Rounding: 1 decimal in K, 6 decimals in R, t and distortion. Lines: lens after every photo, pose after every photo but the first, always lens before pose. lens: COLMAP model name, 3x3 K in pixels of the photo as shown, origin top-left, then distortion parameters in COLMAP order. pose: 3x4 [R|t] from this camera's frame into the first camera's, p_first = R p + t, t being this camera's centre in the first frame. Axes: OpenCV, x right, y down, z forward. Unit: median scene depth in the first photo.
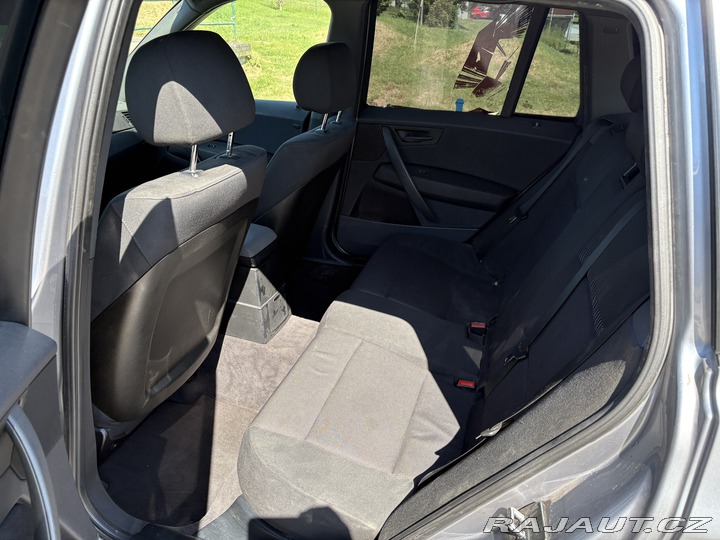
lens RADIAL K [[537.8, 0, 360.0], [0, 537.8, 270.0], [0, 0, 1]] dist [0.059976, -0.104913]
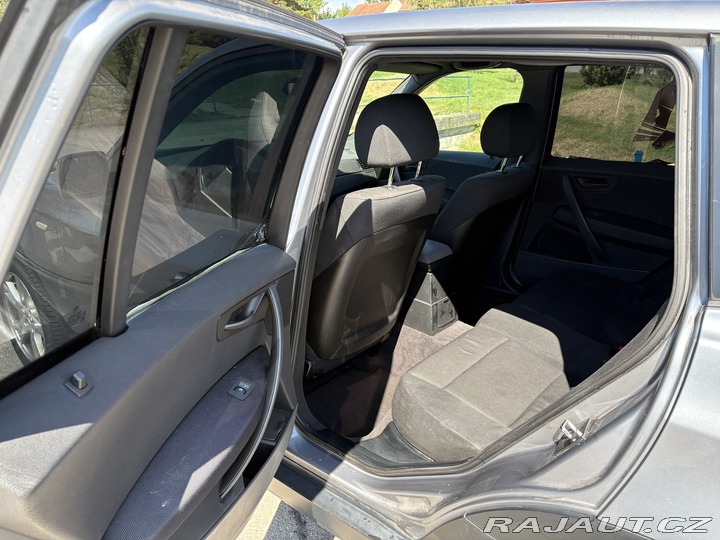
lens RADIAL K [[544.3, 0, 358.5], [0, 544.3, 278.3], [0, 0, 1]] dist [0.069294, -0.111368]
pose [[0.917926, 0.101190, -0.383631, 0.142939], [-0.141710, 0.986767, -0.078794, 0.132271], [0.370582, 0.126692, 0.920119, -0.252038]]
